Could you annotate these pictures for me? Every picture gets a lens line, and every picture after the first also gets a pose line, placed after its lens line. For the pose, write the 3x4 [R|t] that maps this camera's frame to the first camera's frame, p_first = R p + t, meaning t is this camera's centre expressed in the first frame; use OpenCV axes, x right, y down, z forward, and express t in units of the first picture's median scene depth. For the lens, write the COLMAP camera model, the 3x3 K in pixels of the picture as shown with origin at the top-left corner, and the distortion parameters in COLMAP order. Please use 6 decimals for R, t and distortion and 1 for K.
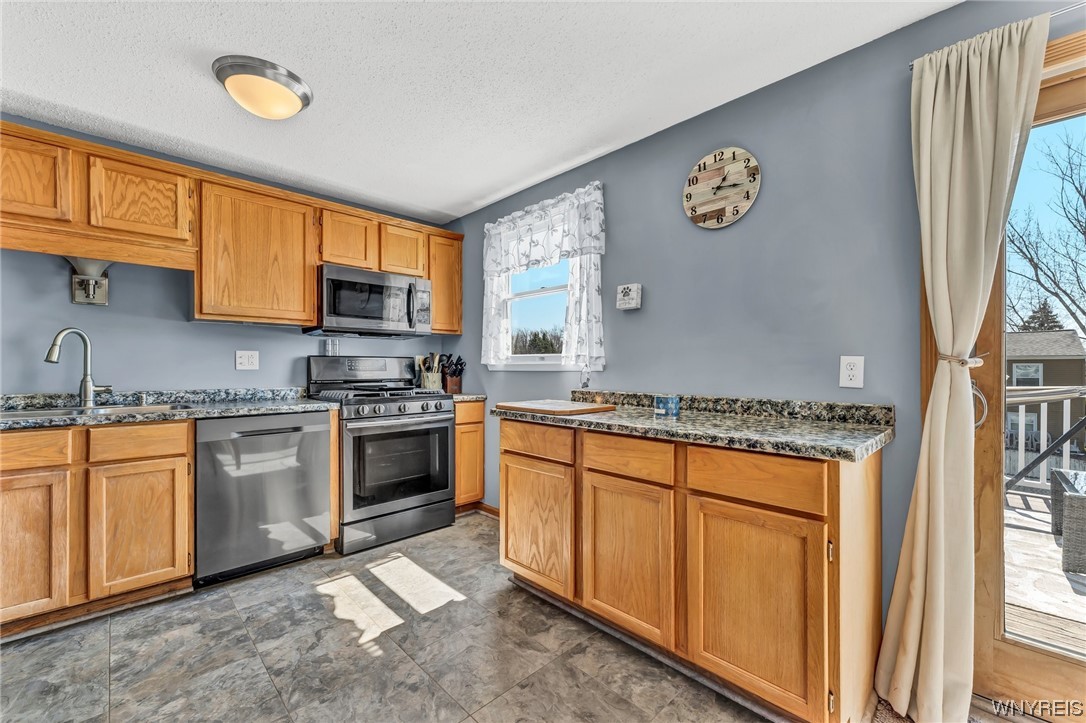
lens RADIAL K [[444.8, 0, 540.4], [0, 444.8, 364.5], [0, 0, 1]] dist [0.001784, -0.000093]
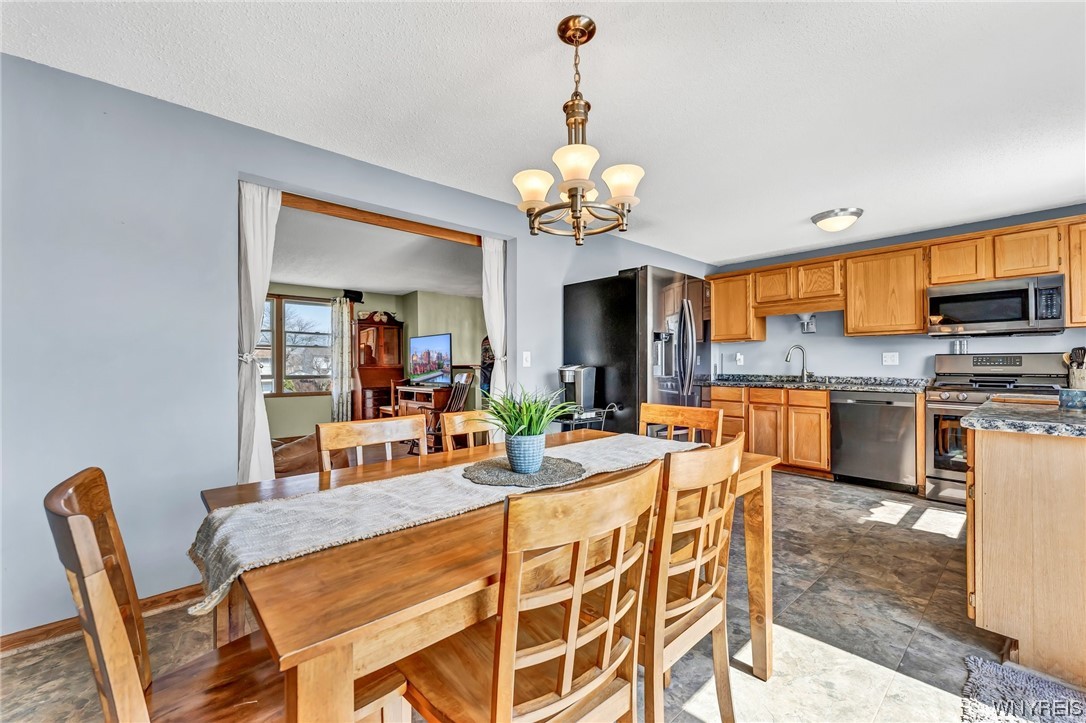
lens RADIAL K [[444.8, 0, 540.4], [0, 444.8, 364.5], [0, 0, 1]] dist [0.001784, -0.000093]
pose [[-0.045681, -0.001334, -0.998955, 1.000960], [0.008206, 0.999965, -0.001711, 0.003246], [0.998922, -0.008275, -0.045668, -0.135908]]
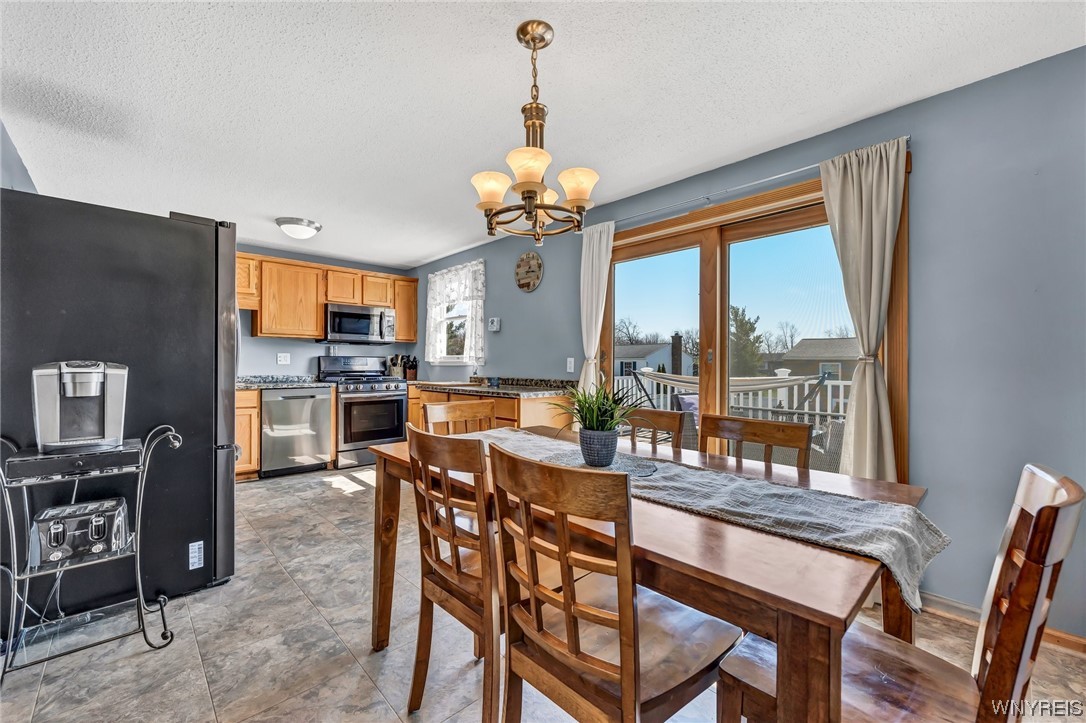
lens RADIAL K [[441.4, 0, 540.8], [0, 441.4, 360.9], [0, 0, 1]] dist [0.001506, -0.000368]
pose [[0.999893, 0.003050, -0.014328, 0.387922], [-0.003121, 0.999983, -0.004920, 0.004706], [0.014313, 0.004964, 0.999885, -0.748028]]
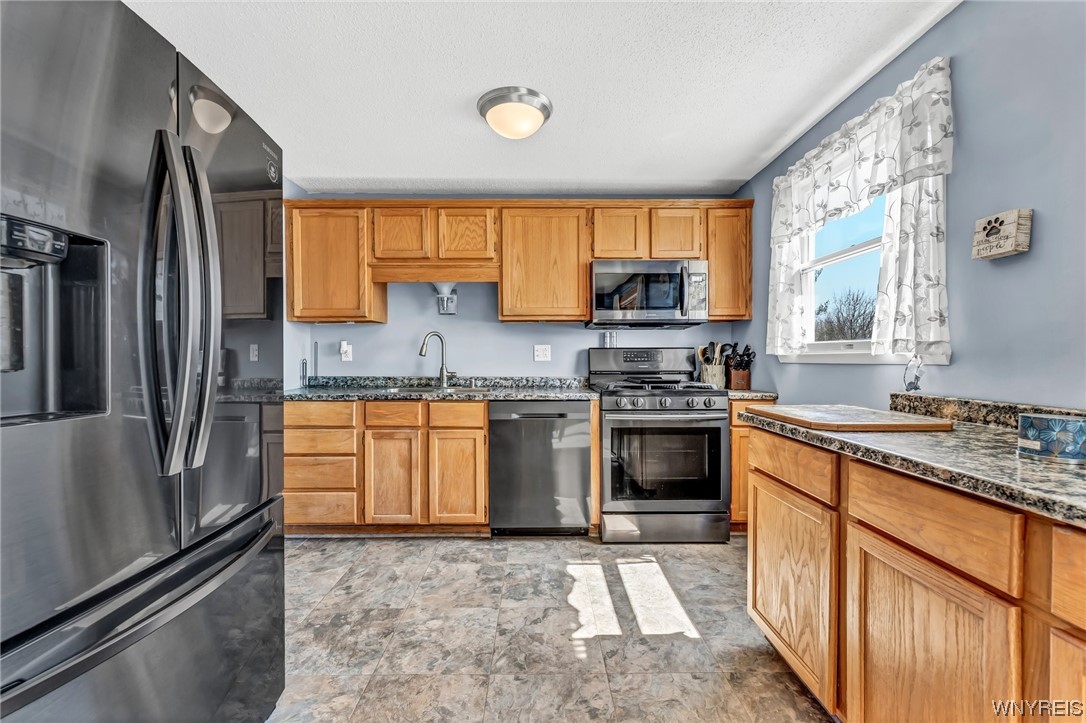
lens RADIAL K [[441.4, 0, 540.8], [0, 441.4, 360.9], [0, 0, 1]] dist [0.001506, -0.000368]
pose [[0.723876, 0.002932, -0.689924, 0.153241], [0.005122, 0.999941, 0.009624, 0.000571], [0.689911, -0.010500, 0.723818, 0.170603]]
